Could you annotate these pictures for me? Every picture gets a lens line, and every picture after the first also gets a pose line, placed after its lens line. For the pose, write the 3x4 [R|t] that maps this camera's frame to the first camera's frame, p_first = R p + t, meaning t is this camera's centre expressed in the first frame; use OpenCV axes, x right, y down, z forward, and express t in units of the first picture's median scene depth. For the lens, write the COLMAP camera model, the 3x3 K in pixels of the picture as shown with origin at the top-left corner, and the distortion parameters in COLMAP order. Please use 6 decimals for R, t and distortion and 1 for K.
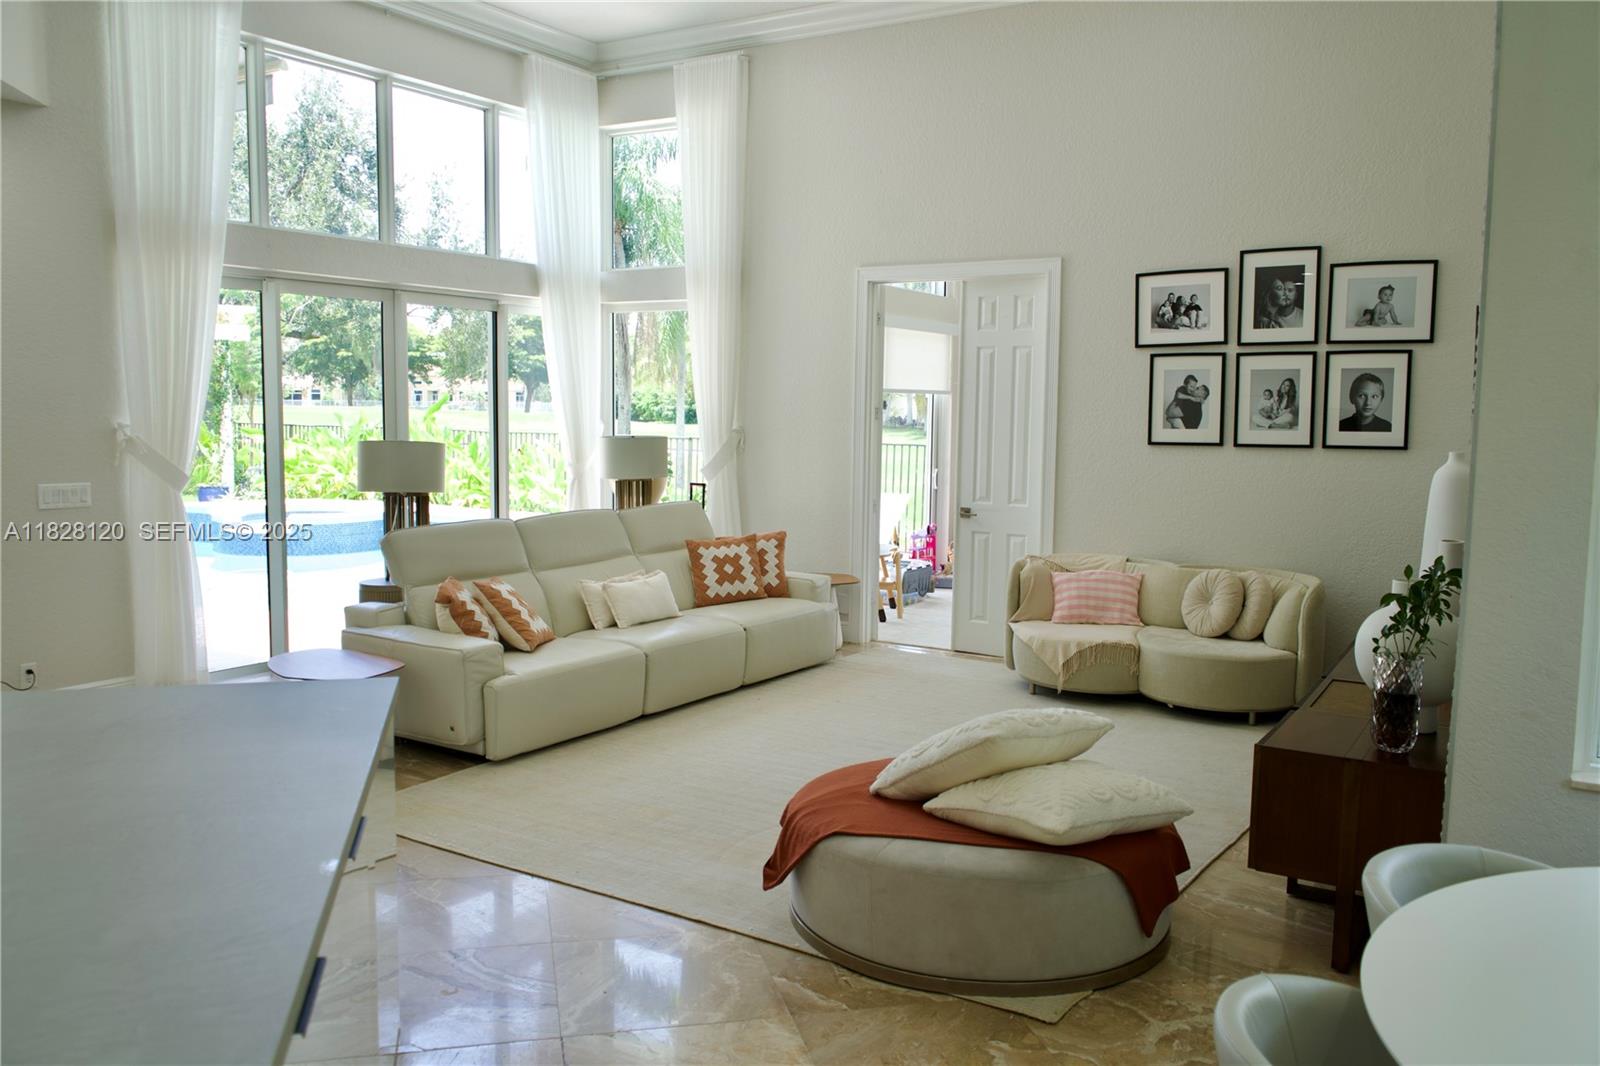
lens RADIAL K [[1333.0, 0, 800.5], [0, 1333.0, 531.1], [0, 0, 1]] dist [-0.017389, 0.000284]
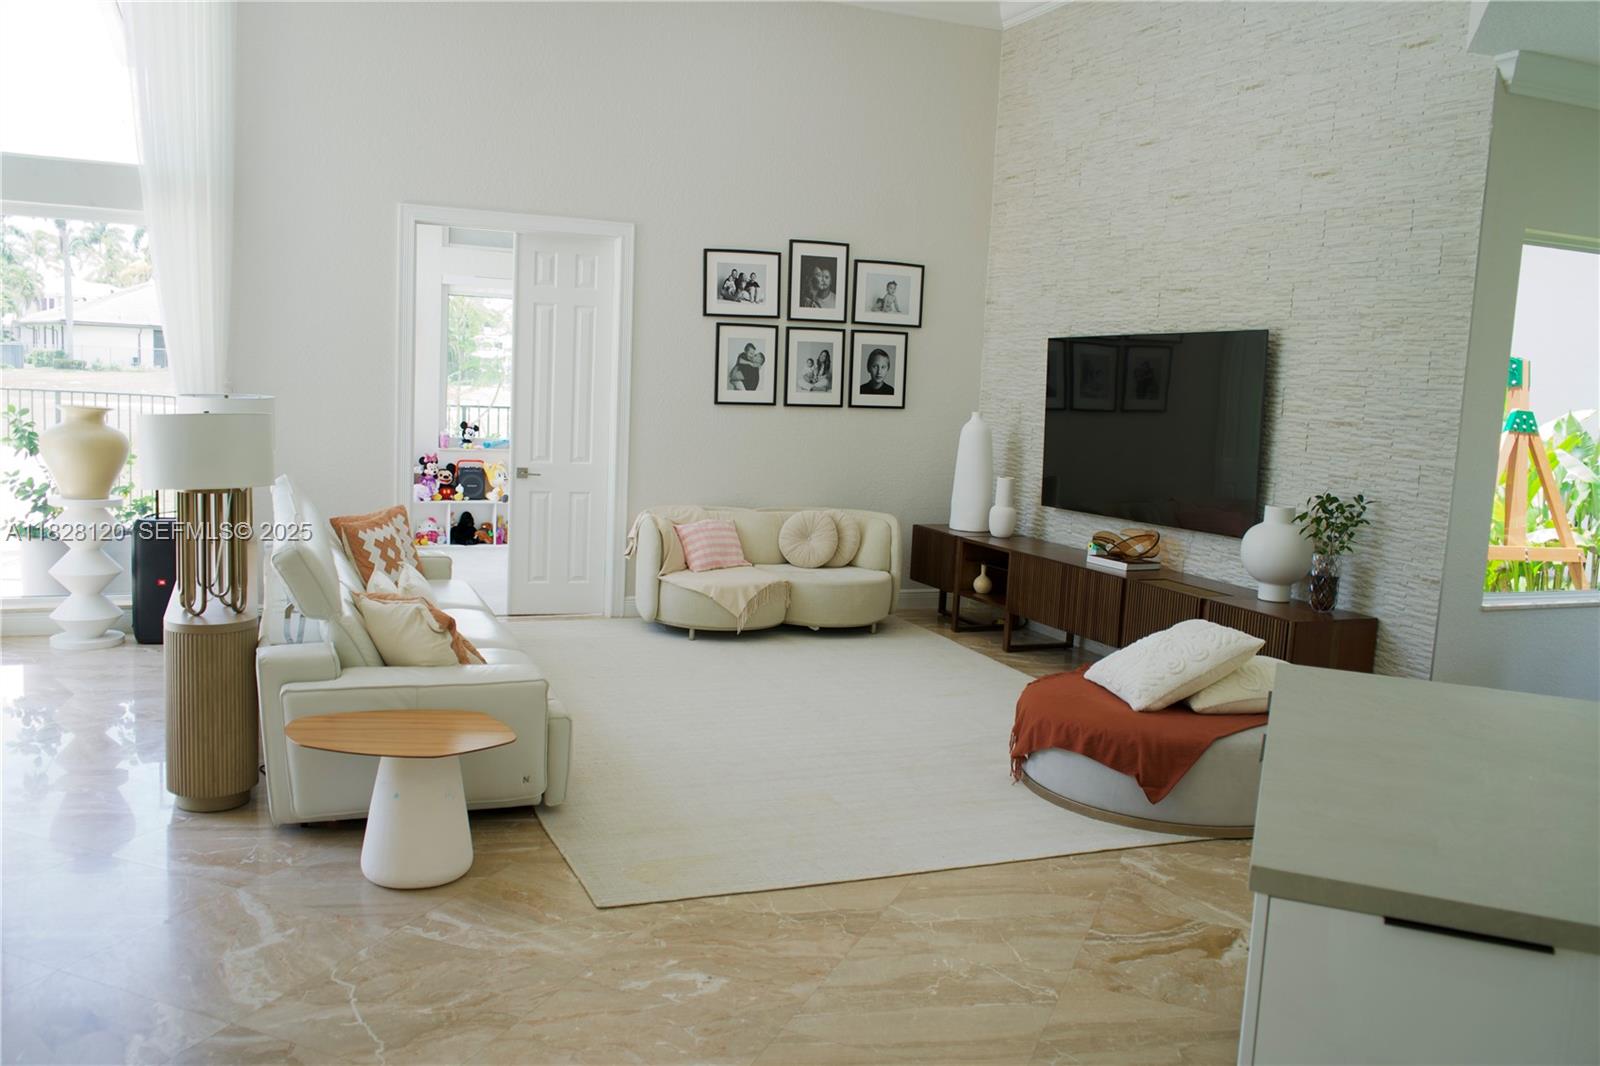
lens RADIAL K [[1307.6, 0, 798.5], [0, 1307.6, 535.9], [0, 0, 1]] dist [-0.011137, -0.002207]
pose [[0.561316, -0.089678, 0.822729, -0.637130], [0.040892, 0.995903, 0.080655, -0.042300], [-0.826591, -0.011630, 0.562683, 0.339295]]
